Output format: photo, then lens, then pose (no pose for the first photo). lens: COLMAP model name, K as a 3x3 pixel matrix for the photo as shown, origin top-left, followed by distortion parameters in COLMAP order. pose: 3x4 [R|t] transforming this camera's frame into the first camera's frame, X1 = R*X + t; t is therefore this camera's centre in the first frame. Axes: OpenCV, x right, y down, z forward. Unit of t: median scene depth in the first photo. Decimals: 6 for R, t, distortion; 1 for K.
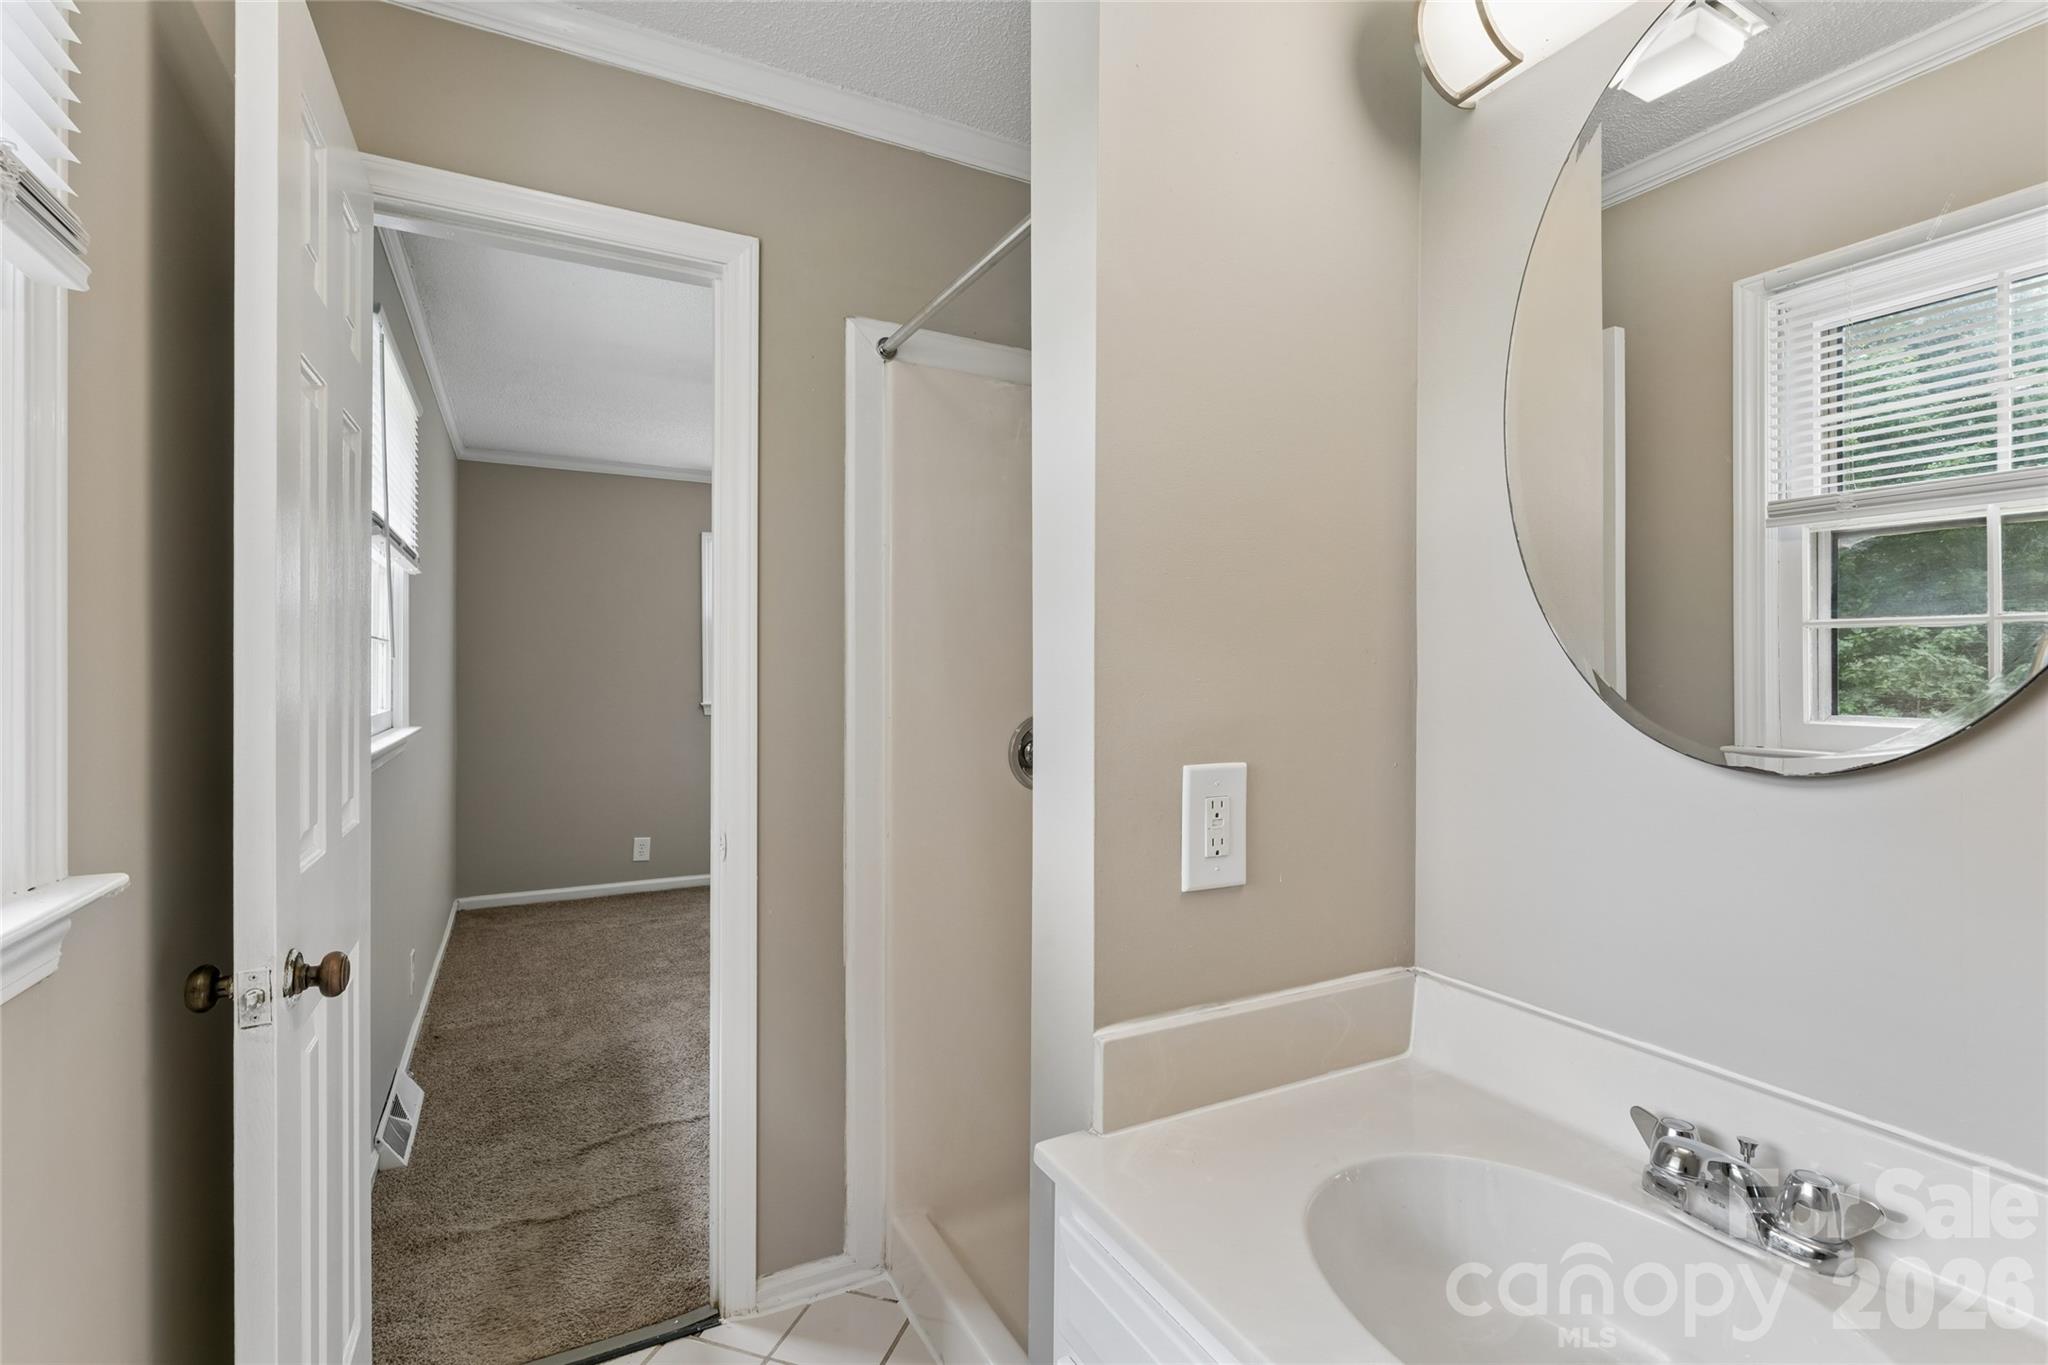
lens RADIAL K [[916.7, 0, 1013.7], [0, 916.7, 675.1], [0, 0, 1]] dist [-0.003735, 0.001008]
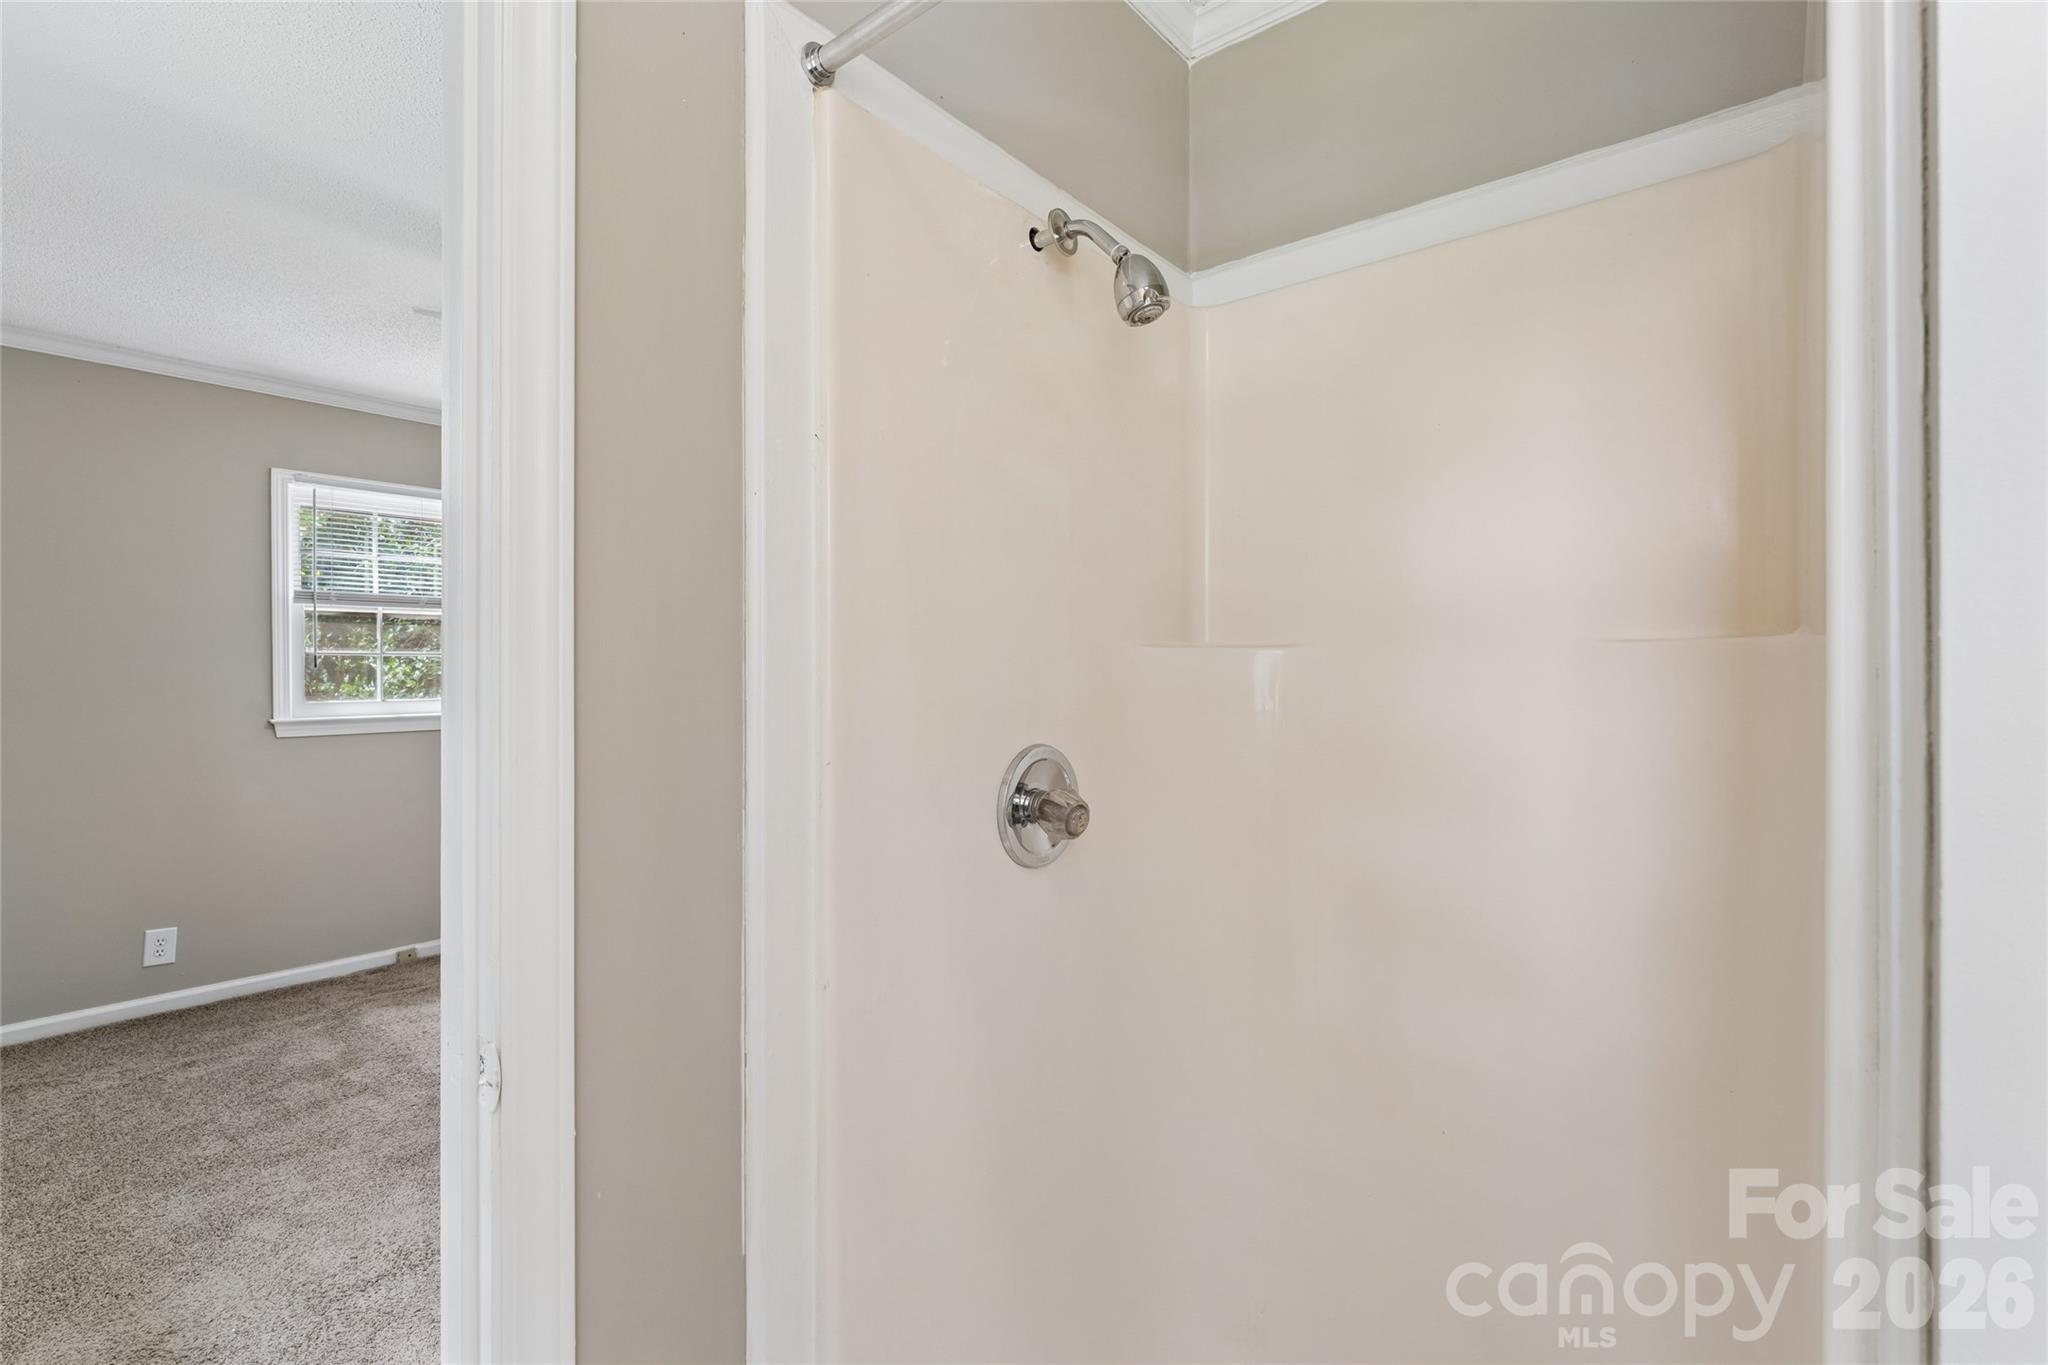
lens RADIAL K [[916.7, 0, 1013.7], [0, 916.7, 675.1], [0, 0, 1]] dist [-0.003735, 0.001008]
pose [[0.928185, -0.001234, 0.372116, -0.113425], [0.001851, 0.999997, -0.001299, -0.000780], [-0.372113, 0.001894, 0.928185, 0.229093]]
